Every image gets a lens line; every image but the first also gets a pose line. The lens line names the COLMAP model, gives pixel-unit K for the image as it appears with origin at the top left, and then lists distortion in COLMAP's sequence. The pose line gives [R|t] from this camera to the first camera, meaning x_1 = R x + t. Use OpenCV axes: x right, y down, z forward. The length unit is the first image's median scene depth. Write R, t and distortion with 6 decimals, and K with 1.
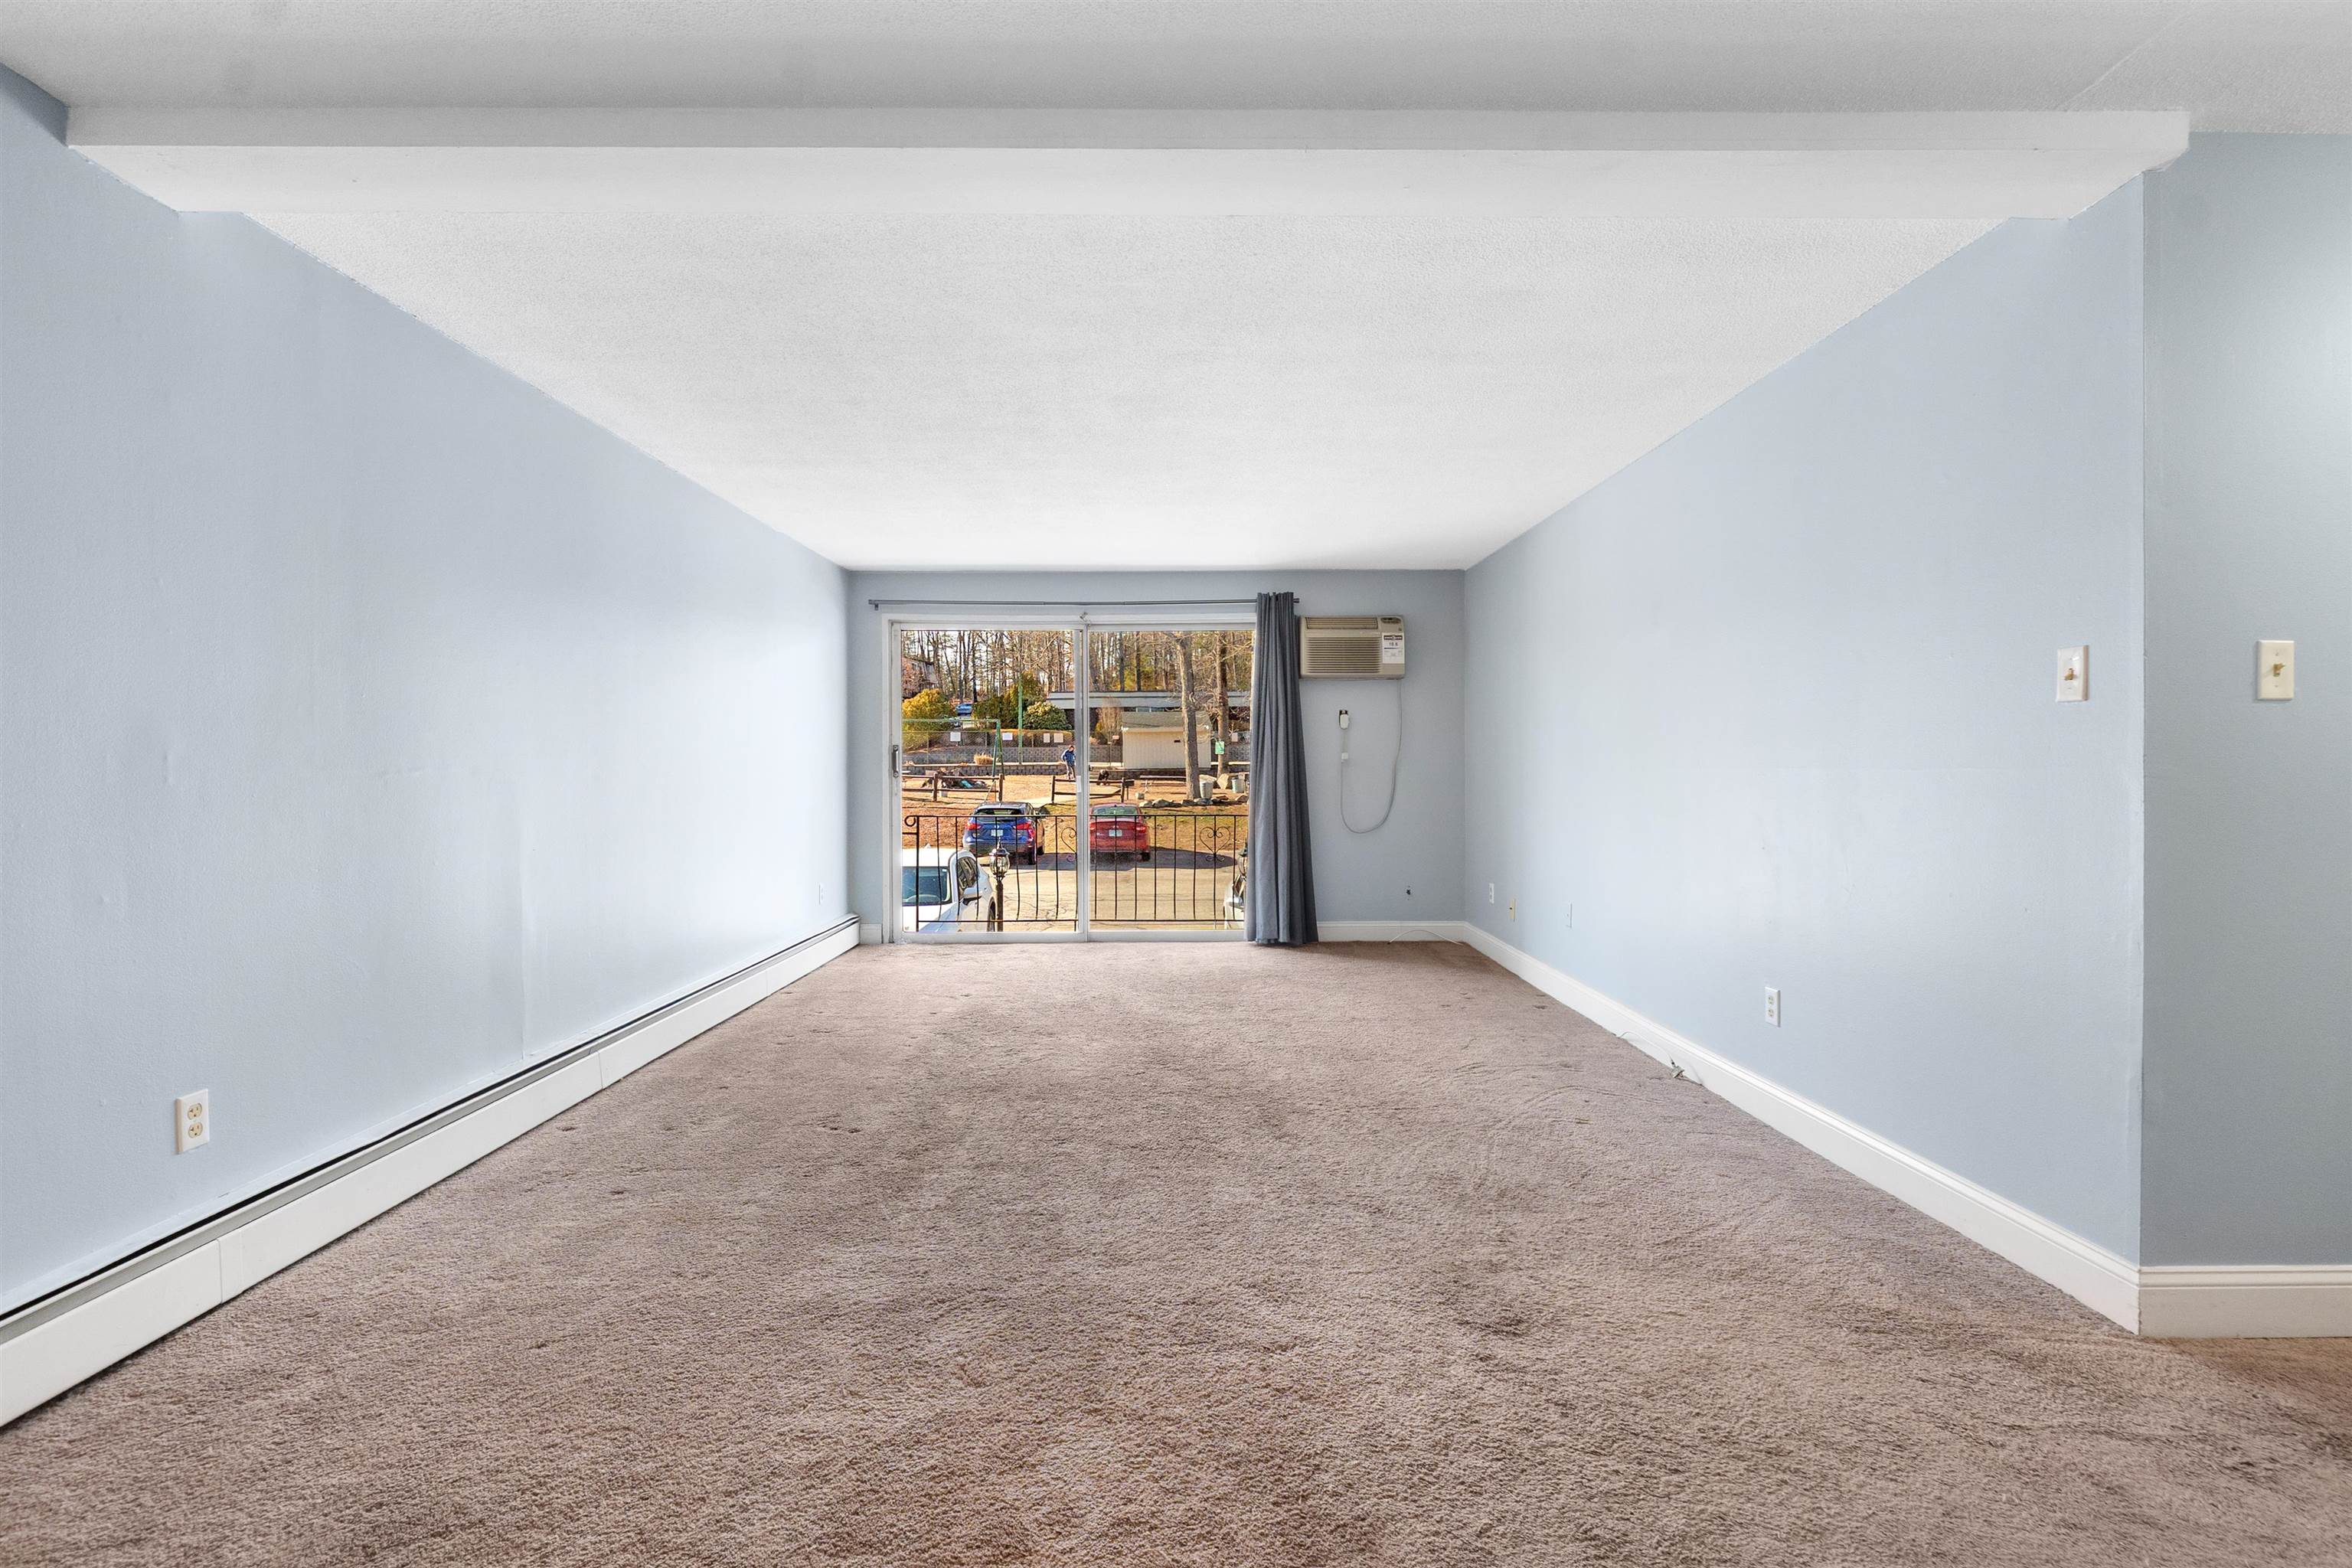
lens RADIAL K [[1117.4, 0, 1182.4], [0, 1117.4, 786.4], [0, 0, 1]] dist [-0.010885, -0.000695]
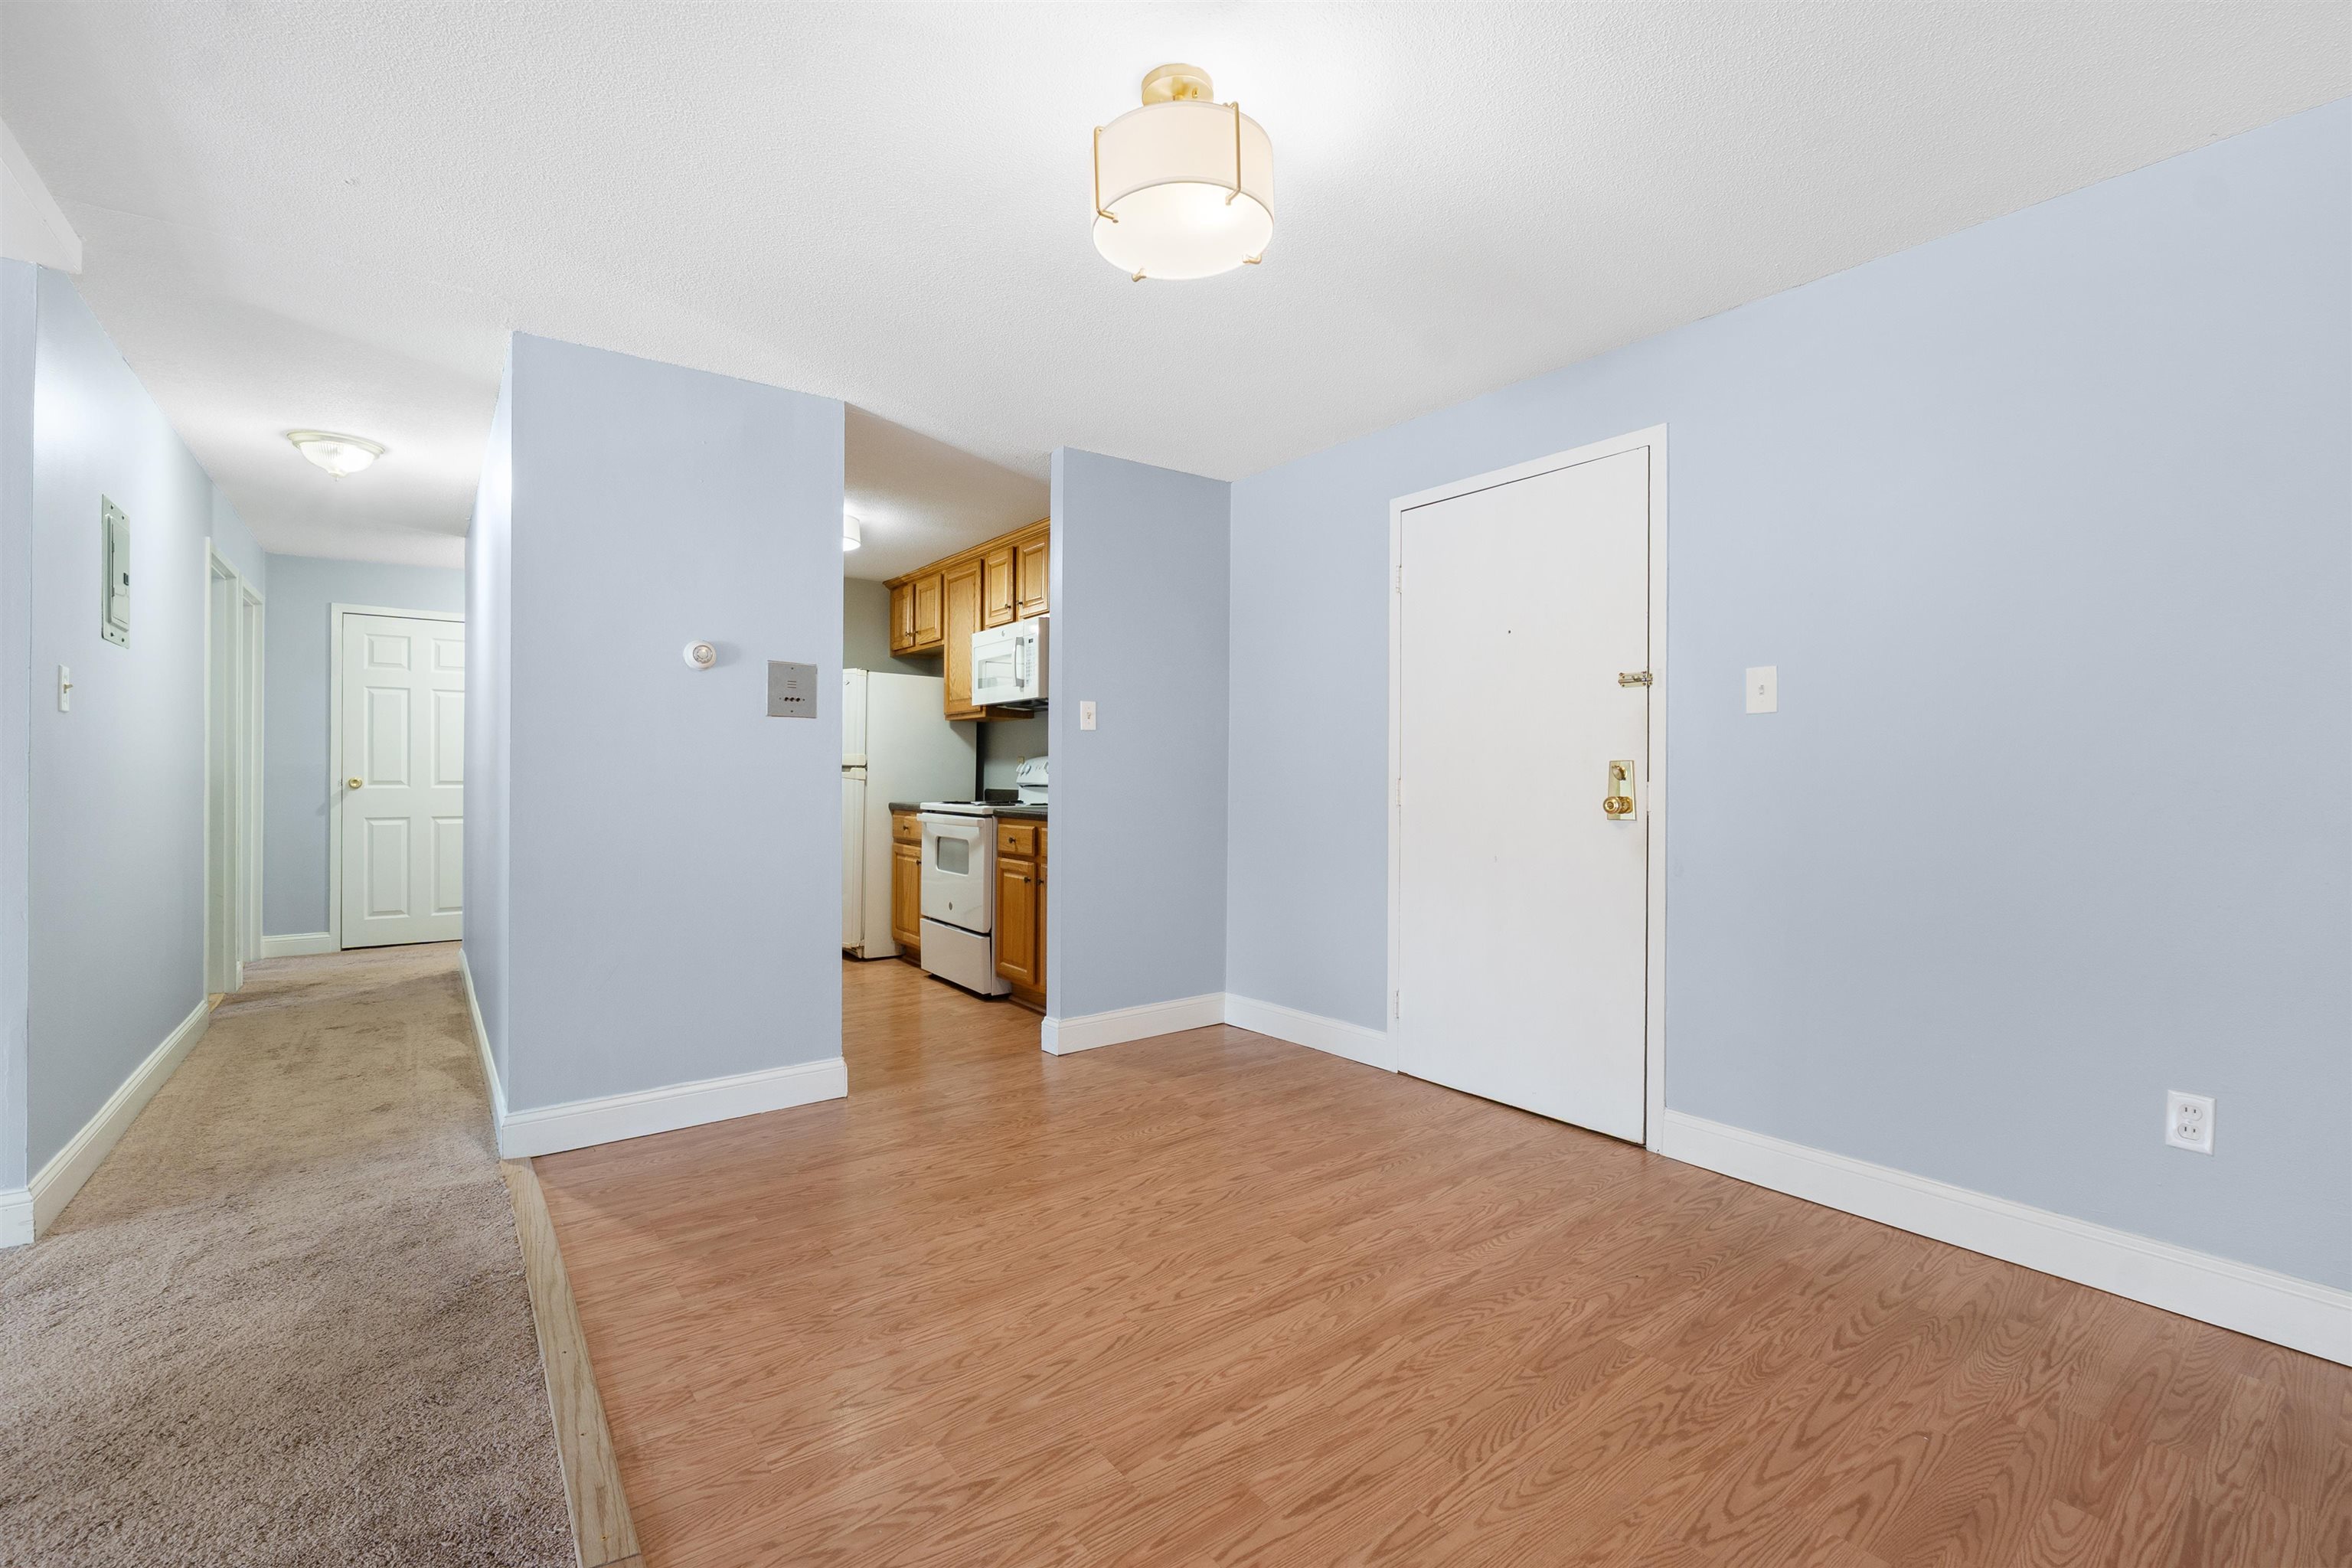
lens RADIAL K [[1013.9, 0, 1161.5], [0, 1013.9, 778.1], [0, 0, 1]] dist [-0.008866, 0.000545]
pose [[-0.587049, 0.000865, 0.809551, -0.252399], [0.012729, 0.999886, 0.008163, 0.002783], [-0.809452, 0.015097, -0.586993, 0.230594]]
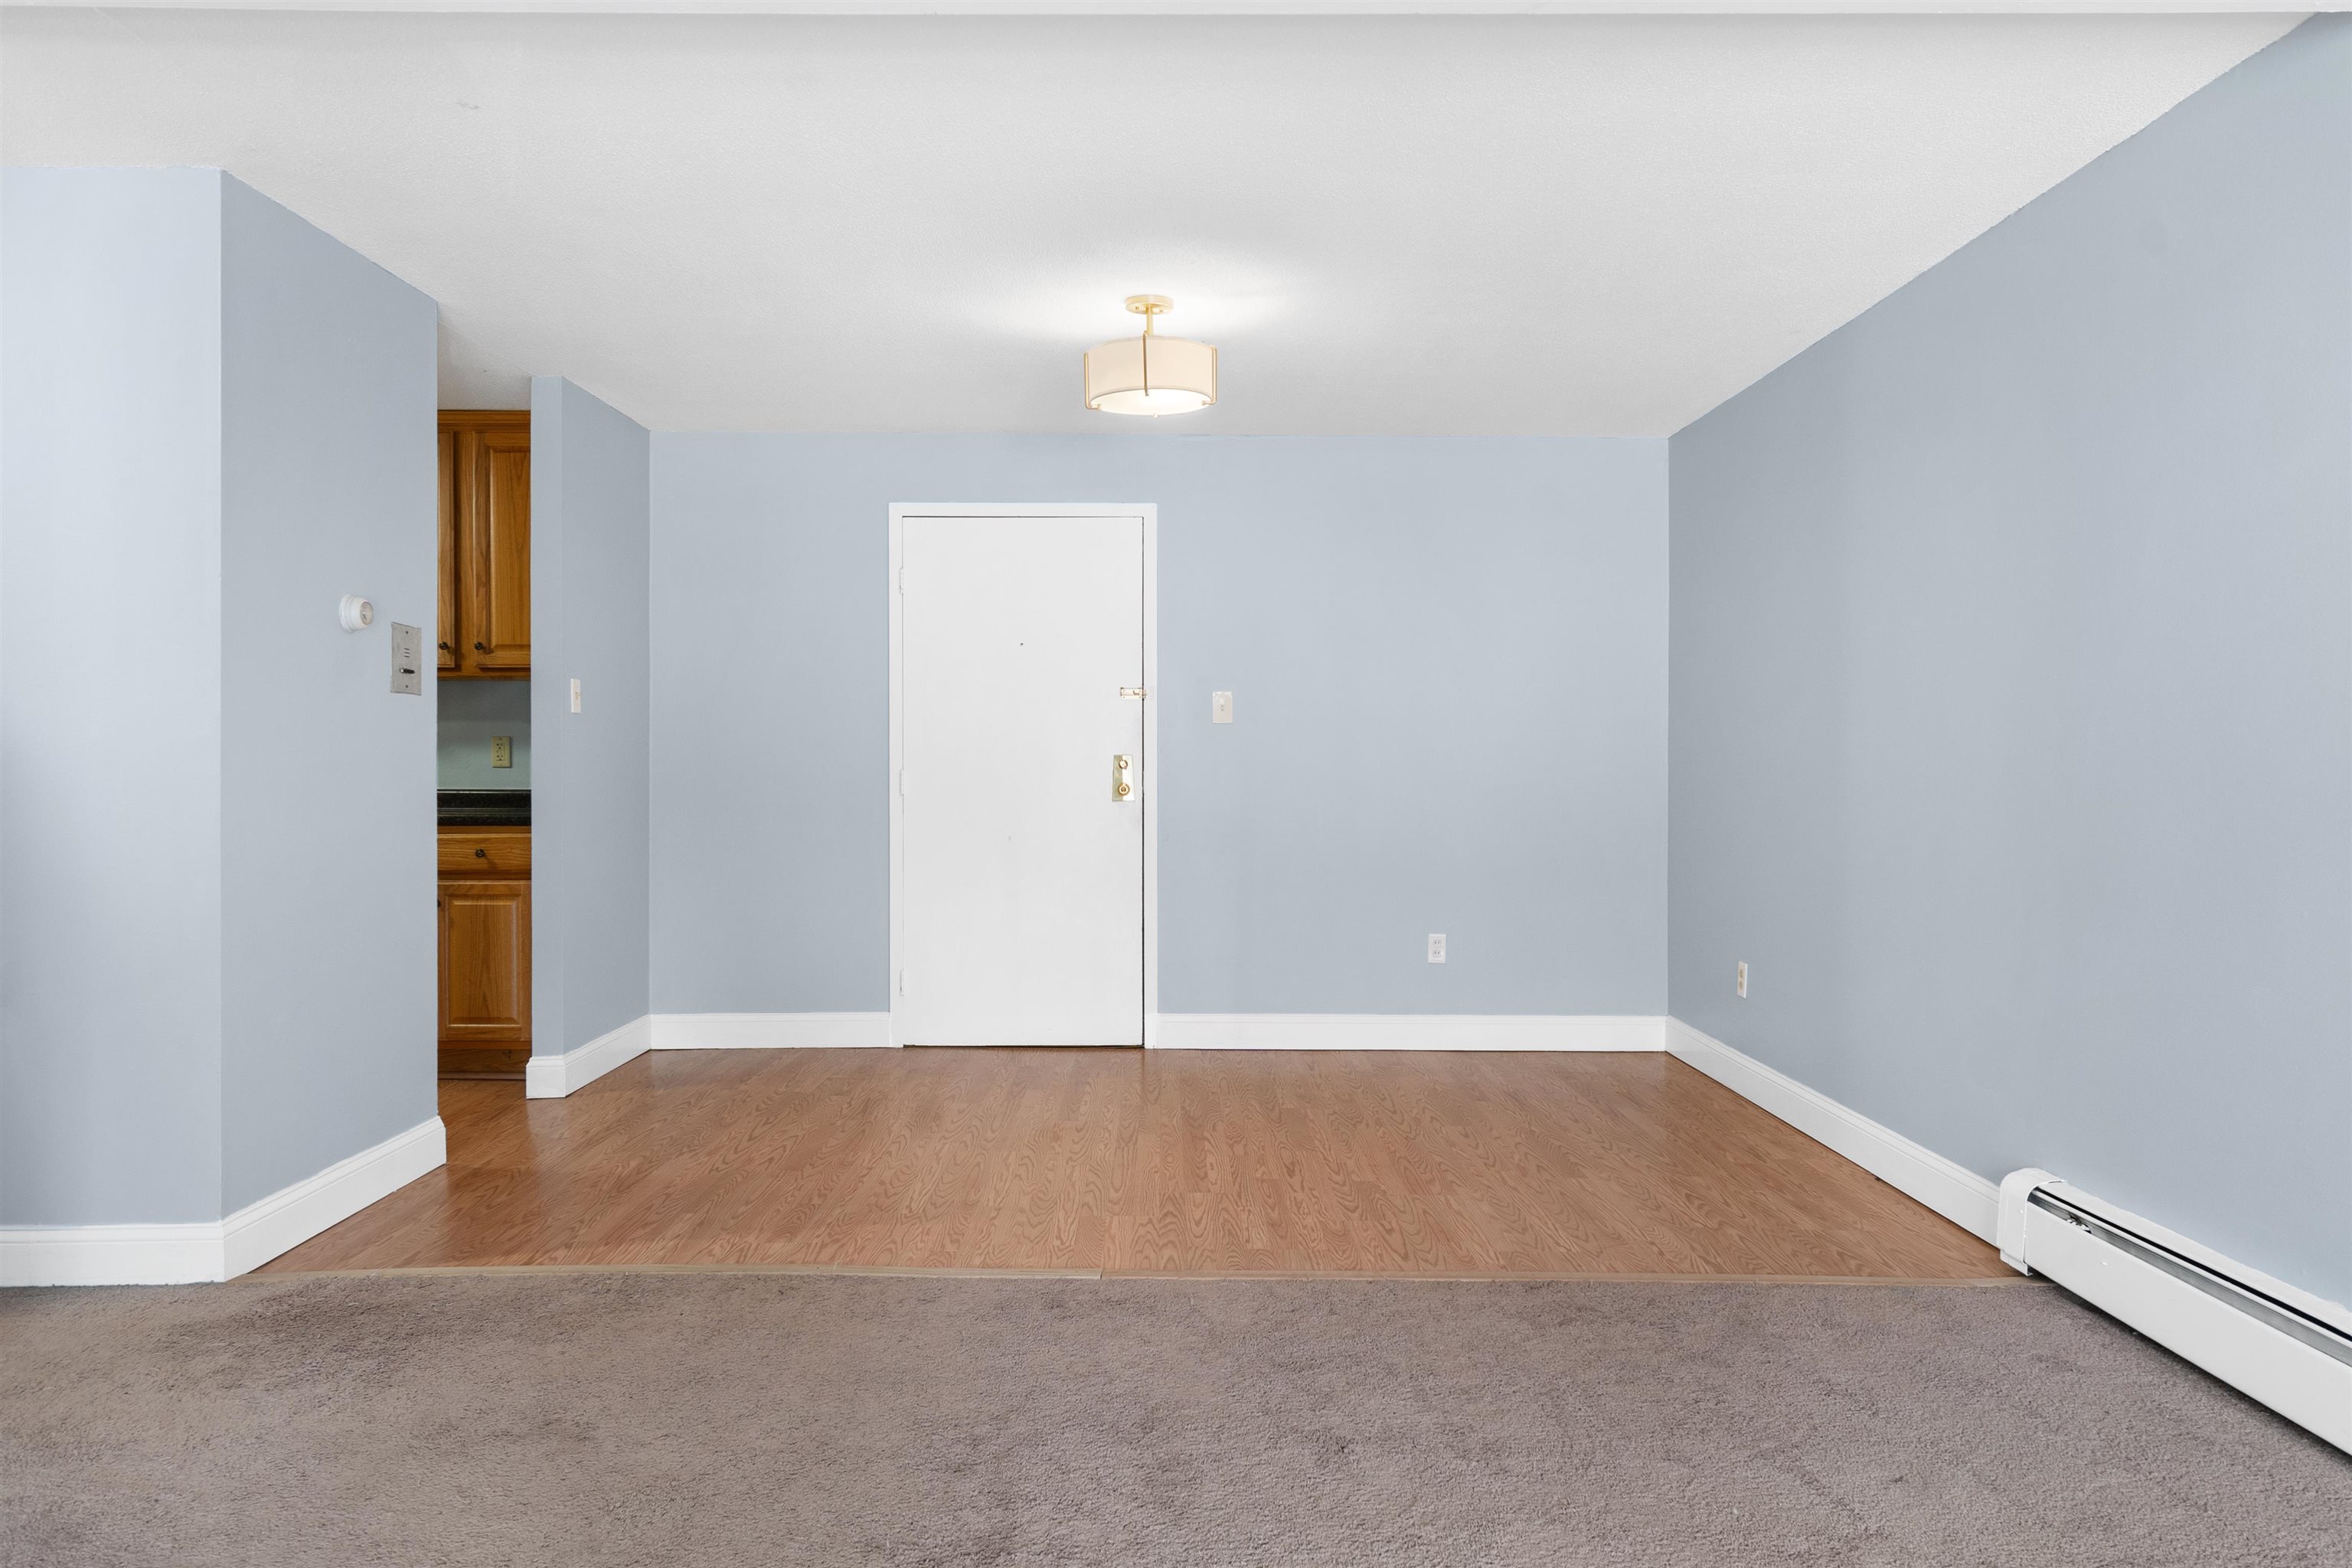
lens RADIAL K [[1581.2, 0, 1171.2], [0, 1581.2, 778.4], [0, 0, 1]] dist [-0.005431, -0.001369]
pose [[-0.999961, 0.002974, 0.008261, -0.235585], [0.003166, 0.999723, 0.023326, 0.002053], [-0.008189, 0.023352, -0.999694, 0.269304]]
